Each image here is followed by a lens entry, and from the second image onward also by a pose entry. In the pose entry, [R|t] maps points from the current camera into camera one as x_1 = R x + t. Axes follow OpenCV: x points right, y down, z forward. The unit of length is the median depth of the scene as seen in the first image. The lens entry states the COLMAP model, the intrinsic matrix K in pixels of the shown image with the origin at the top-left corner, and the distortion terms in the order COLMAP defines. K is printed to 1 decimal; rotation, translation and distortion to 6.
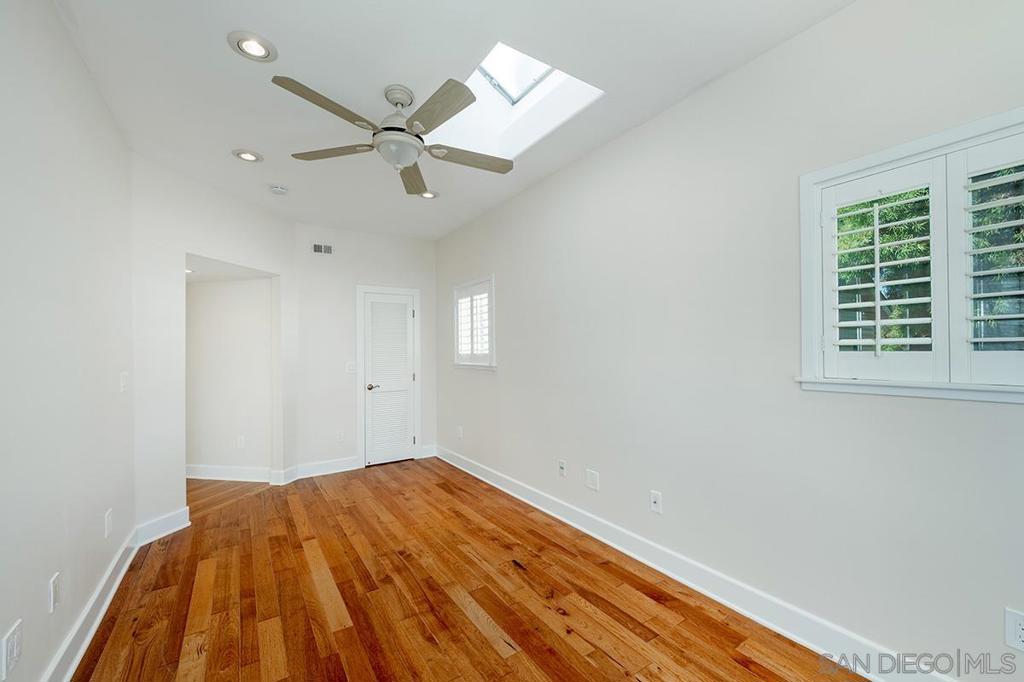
lens RADIAL K [[417.2, 0, 511.7], [0, 417.2, 348.2], [0, 0, 1]] dist [0.000718, 0.000204]
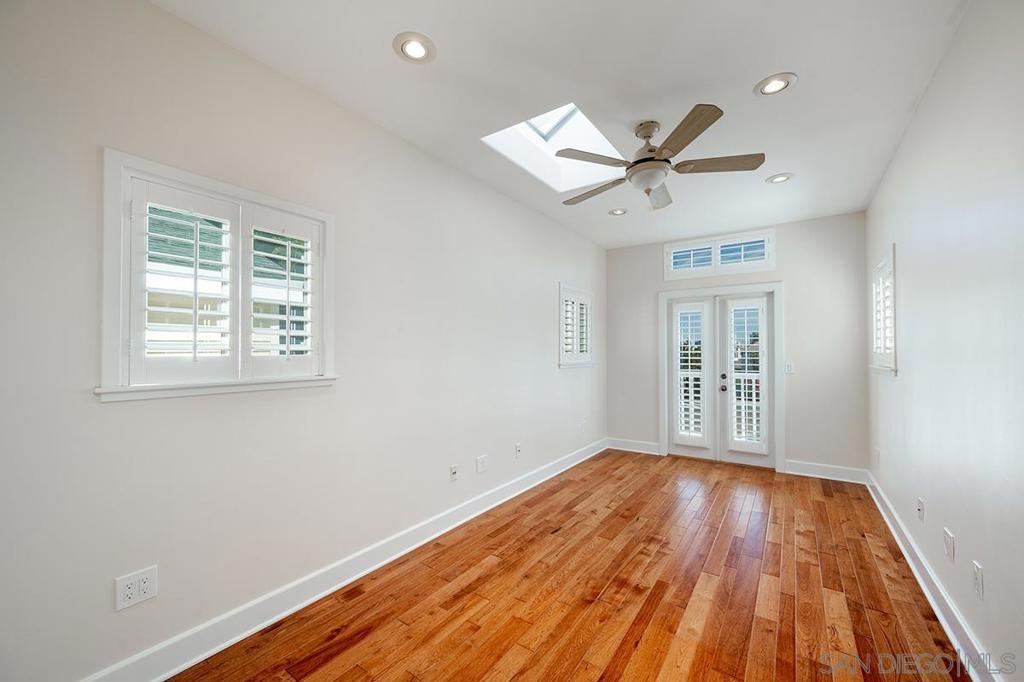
lens RADIAL K [[411.6, 0, 508.8], [0, 411.6, 347.3], [0, 0, 1]] dist [0.000289, 0.000090]
pose [[-0.377226, 0.022499, 0.925848, -0.905199], [-0.001471, 0.999689, -0.024893, 0.022082], [-0.926120, -0.010752, -0.377076, 1.381815]]
